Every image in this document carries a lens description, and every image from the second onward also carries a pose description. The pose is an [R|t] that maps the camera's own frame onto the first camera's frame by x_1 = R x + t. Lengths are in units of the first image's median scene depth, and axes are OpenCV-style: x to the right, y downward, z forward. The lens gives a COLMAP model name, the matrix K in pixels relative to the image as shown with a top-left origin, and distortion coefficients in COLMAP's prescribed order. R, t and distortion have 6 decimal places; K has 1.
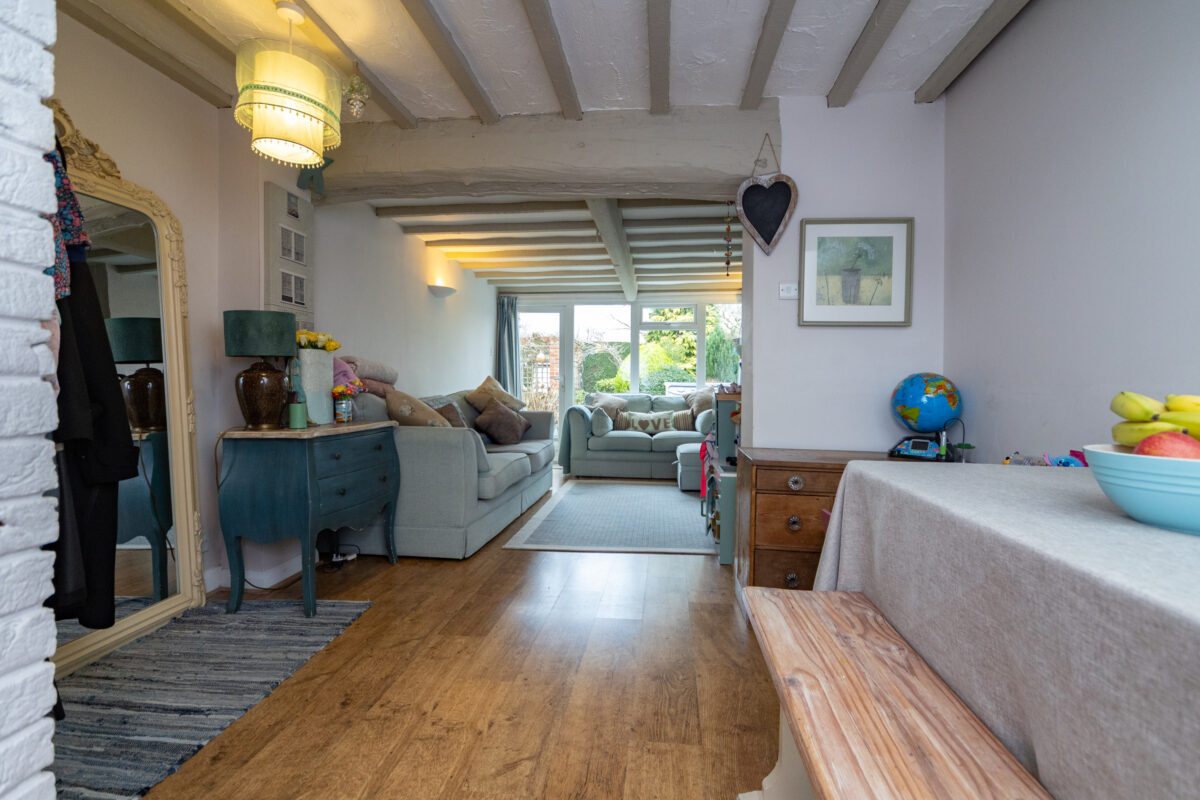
lens RADIAL K [[522.2, 0, 600.0], [0, 522.2, 400.0], [0, 0, 1]] dist [-0.000209, -0.000015]
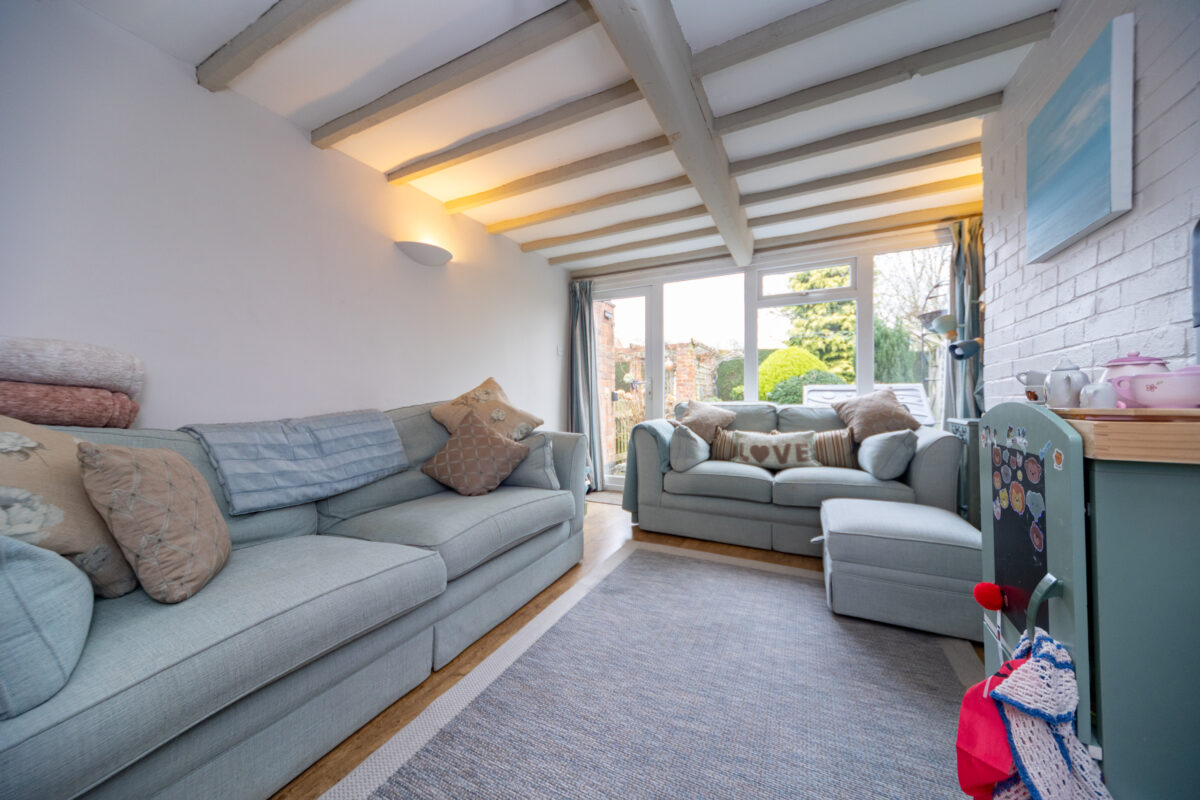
lens RADIAL K [[407.3, 0, 600.0], [0, 407.3, 400.0], [0, 0, 1]] dist [0.006291, -0.000139]
pose [[0.937363, -0.007447, -0.348274, 0.075923], [0.002597, 0.999893, -0.014389, -0.008831], [0.348344, 0.012583, 0.937282, 0.493603]]
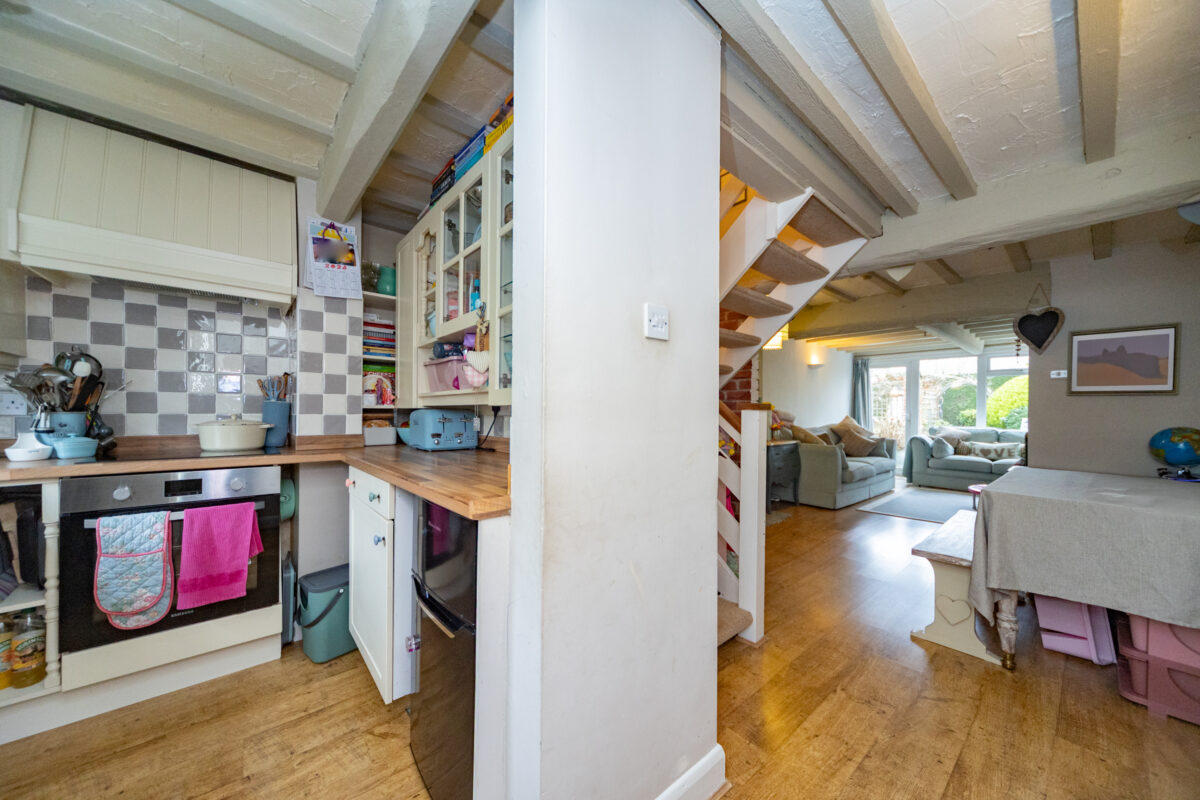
lens RADIAL K [[416.3, 0, 582.1], [0, 416.3, 411.7], [0, 0, 1]] dist [0.001634, 0.000046]
pose [[0.719003, 0.000747, -0.695007, 0.083609], [-0.018465, 0.999667, -0.018028, -0.016284], [0.694762, 0.025795, 0.718777, -0.440353]]
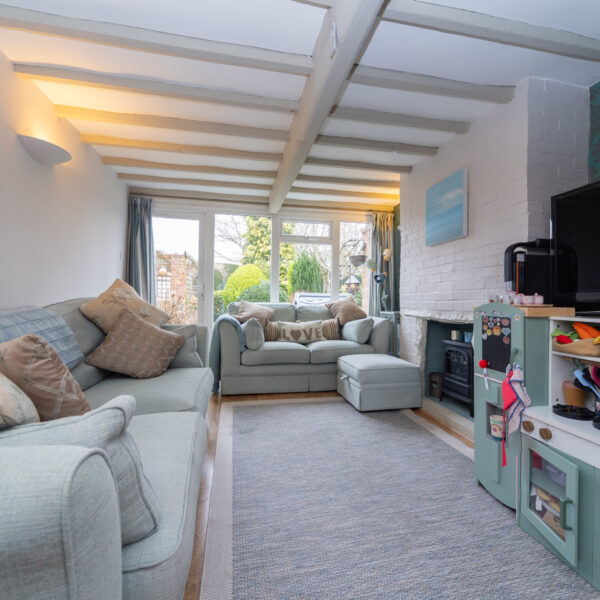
lens RADIAL K [[328.2, 0, 300.0], [0, 328.2, 300.0], [0, 0, 1]] dist [0.005319, 0.001036]
pose [[0.951212, 0.006411, 0.308470, -0.100190], [-0.000957, 0.999841, -0.017829, -0.007042], [-0.308535, 0.016663, 0.951067, 0.413953]]
